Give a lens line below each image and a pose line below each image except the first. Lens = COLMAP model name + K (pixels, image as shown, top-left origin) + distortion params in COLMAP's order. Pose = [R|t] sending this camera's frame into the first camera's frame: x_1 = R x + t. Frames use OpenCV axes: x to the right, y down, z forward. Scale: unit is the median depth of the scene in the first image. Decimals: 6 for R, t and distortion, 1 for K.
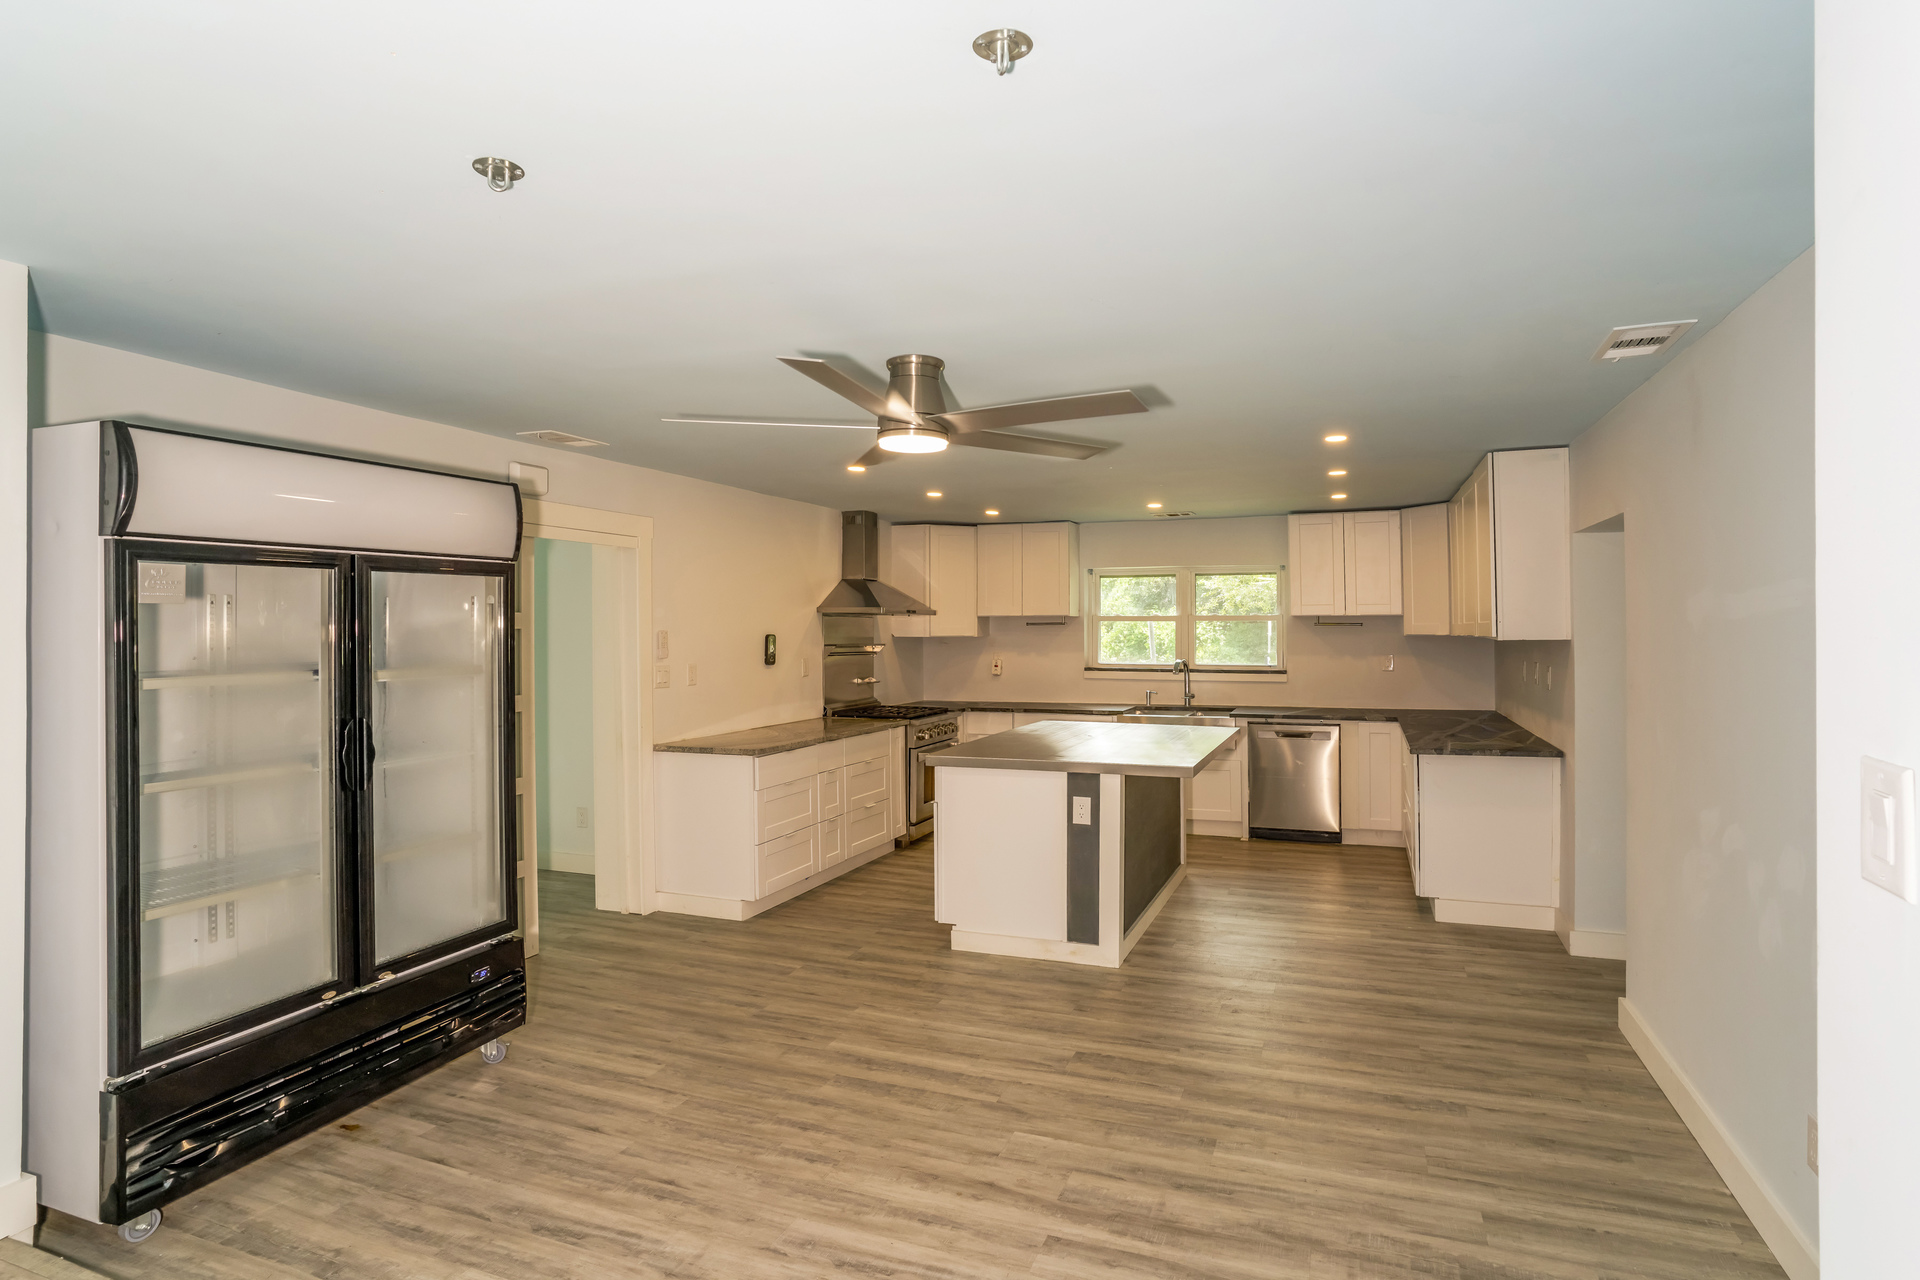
lens RADIAL K [[982.0, 0, 954.0], [0, 982.0, 632.8], [0, 0, 1]] dist [-0.014927, 0.013528]
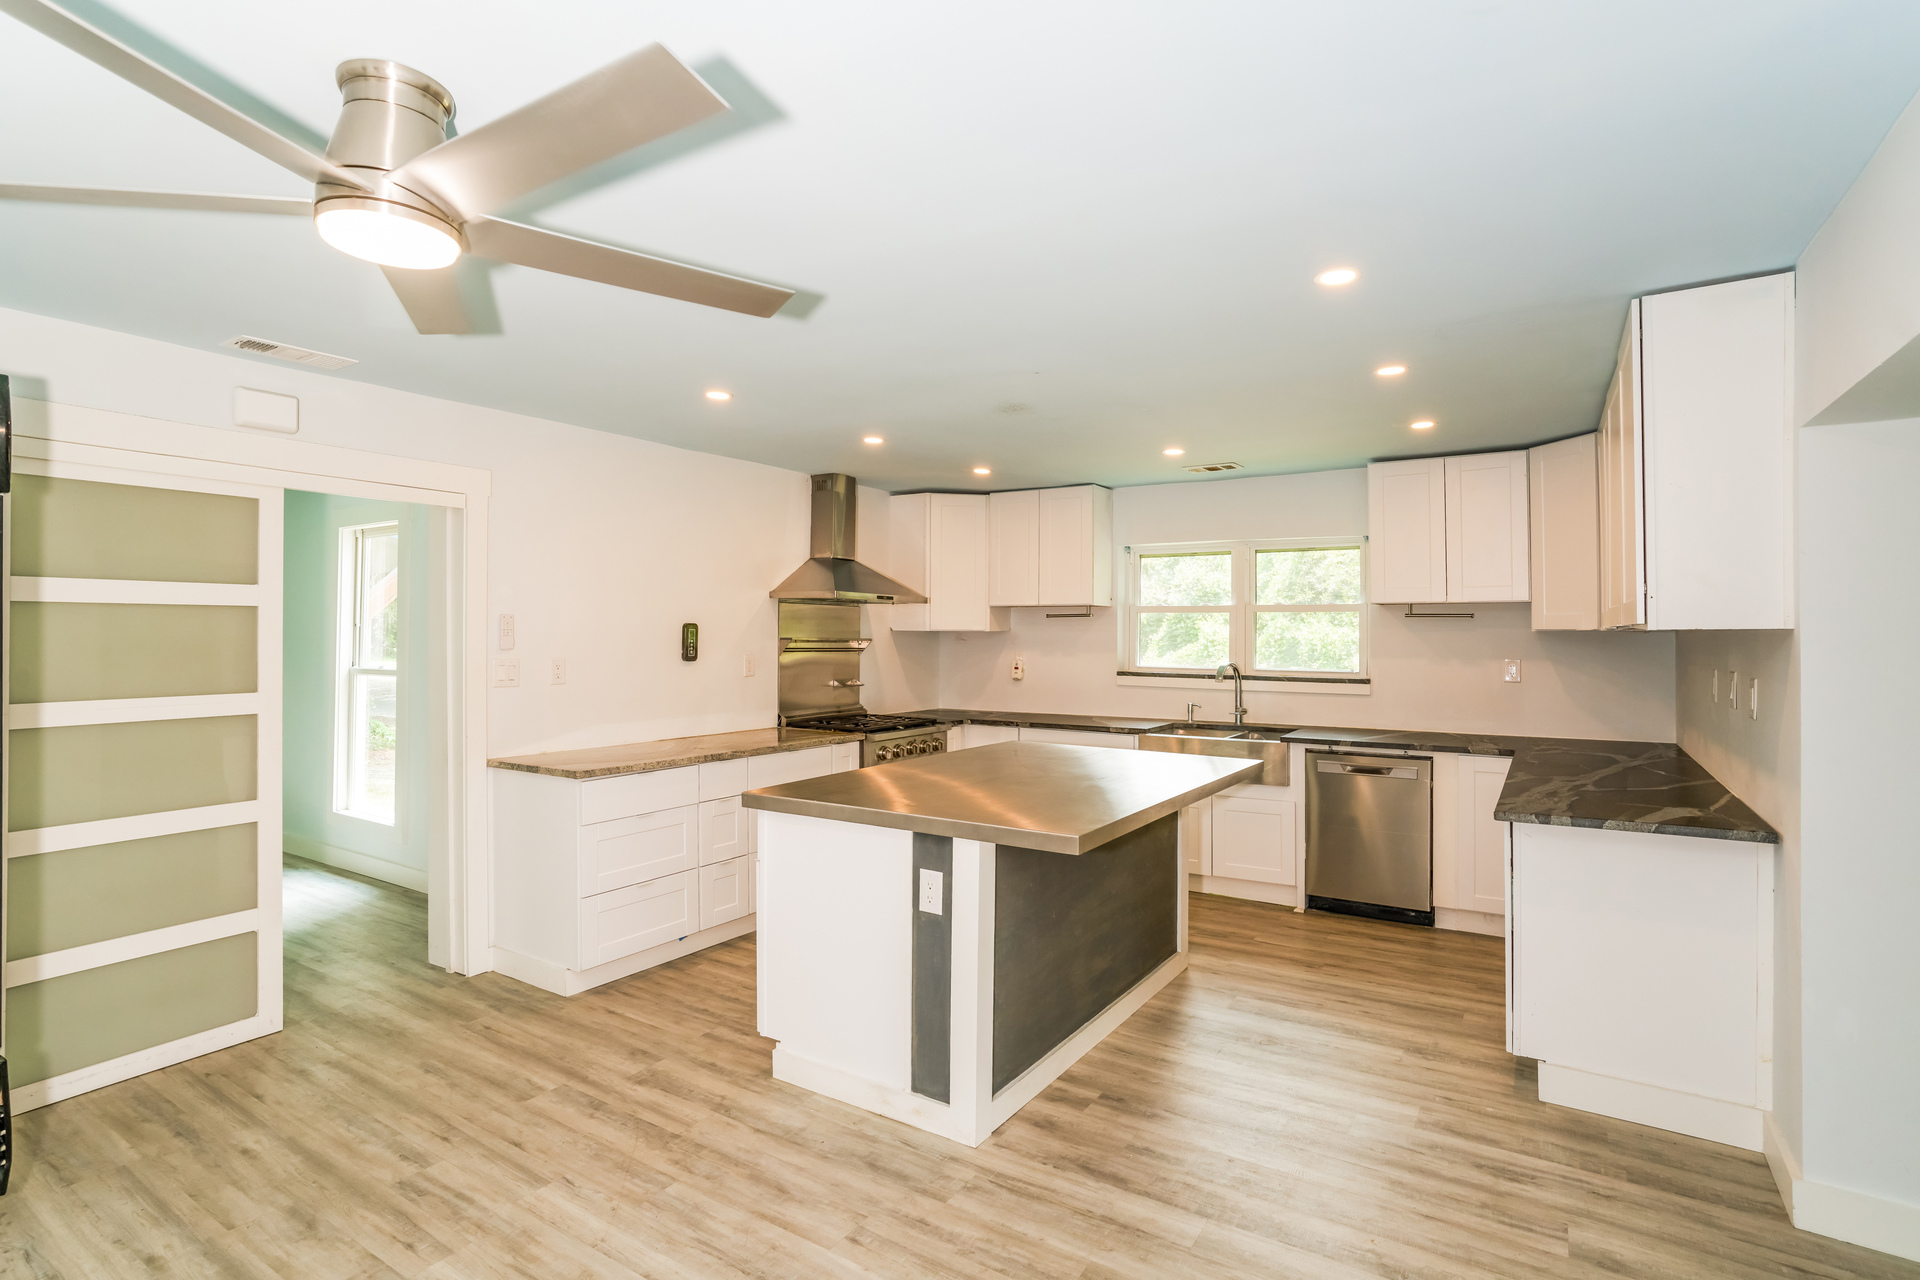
lens RADIAL K [[982.0, 0, 959.7], [0, 982.0, 634.0], [0, 0, 1]] dist [-0.014927, 0.013528]
pose [[0.987330, 0.010884, -0.158307, 0.184256], [-0.011386, 0.999933, -0.002263, 0.011851], [0.158272, 0.004037, 0.987387, 0.278236]]
